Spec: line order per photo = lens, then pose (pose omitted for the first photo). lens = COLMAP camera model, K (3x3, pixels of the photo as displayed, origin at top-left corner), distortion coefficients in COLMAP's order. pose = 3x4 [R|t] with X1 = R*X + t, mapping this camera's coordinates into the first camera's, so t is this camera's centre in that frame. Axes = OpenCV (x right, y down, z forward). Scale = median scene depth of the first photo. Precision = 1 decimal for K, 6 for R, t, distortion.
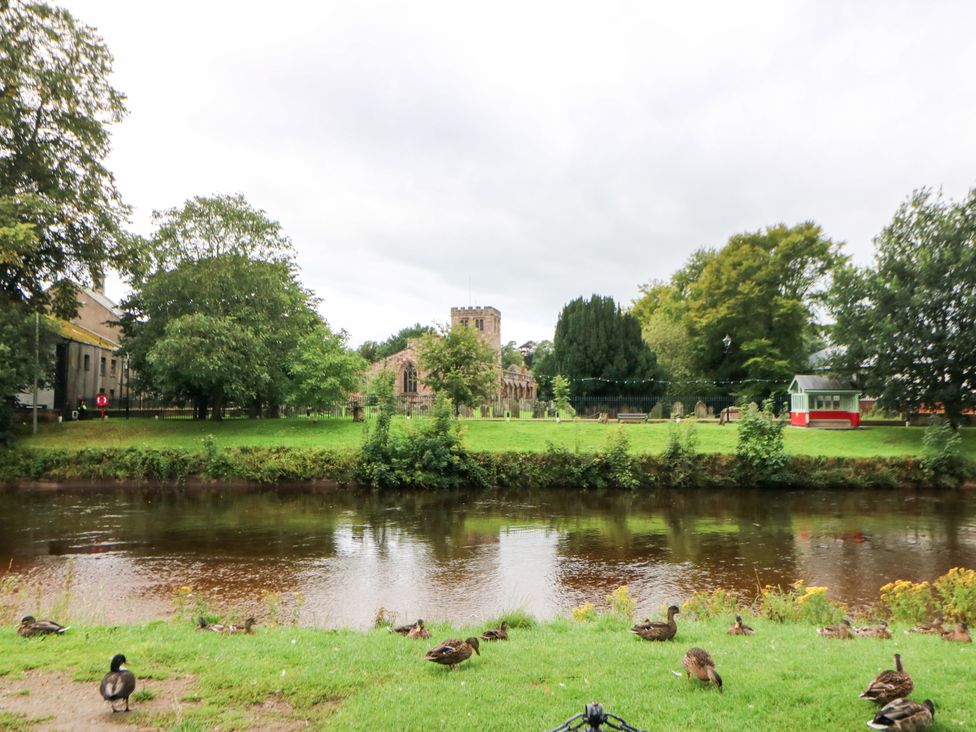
lens RADIAL K [[815.4, 0, 488.0], [0, 815.4, 366.0], [0, 0, 1]] dist [0.013120, 0.003446]
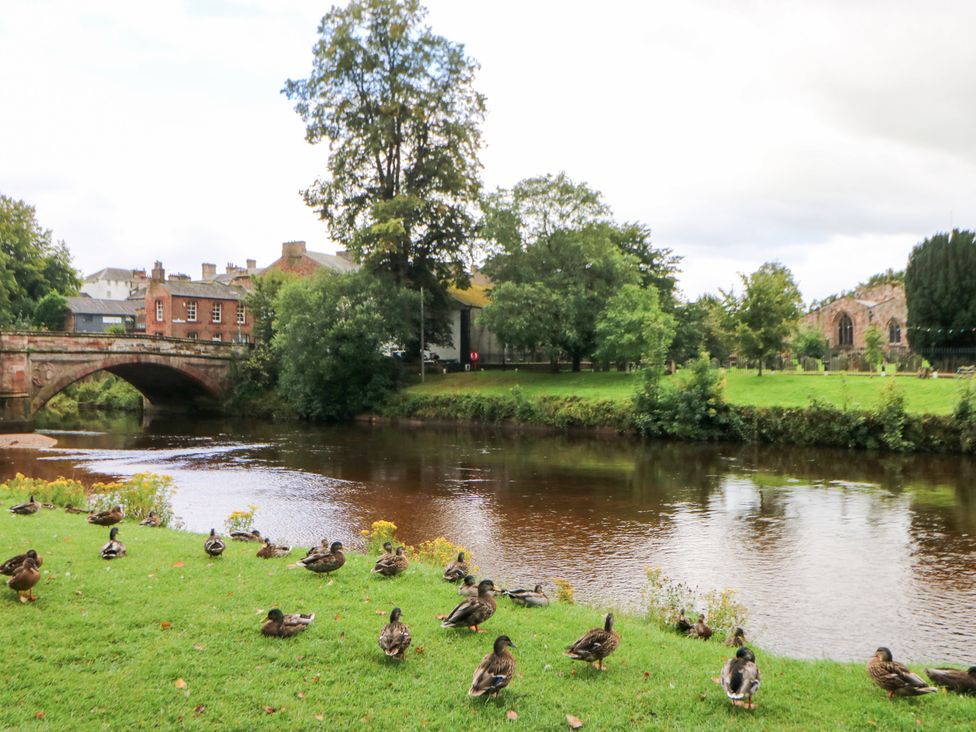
lens RADIAL K [[829.8, 0, 510.4], [0, 829.8, 362.6], [0, 0, 1]] dist [-0.003239, 0.002632]
pose [[0.827329, -0.001436, -0.561716, 0.243825], [0.032020, 0.998491, 0.044608, -0.001088], [0.560804, -0.054892, 0.826127, 0.008402]]
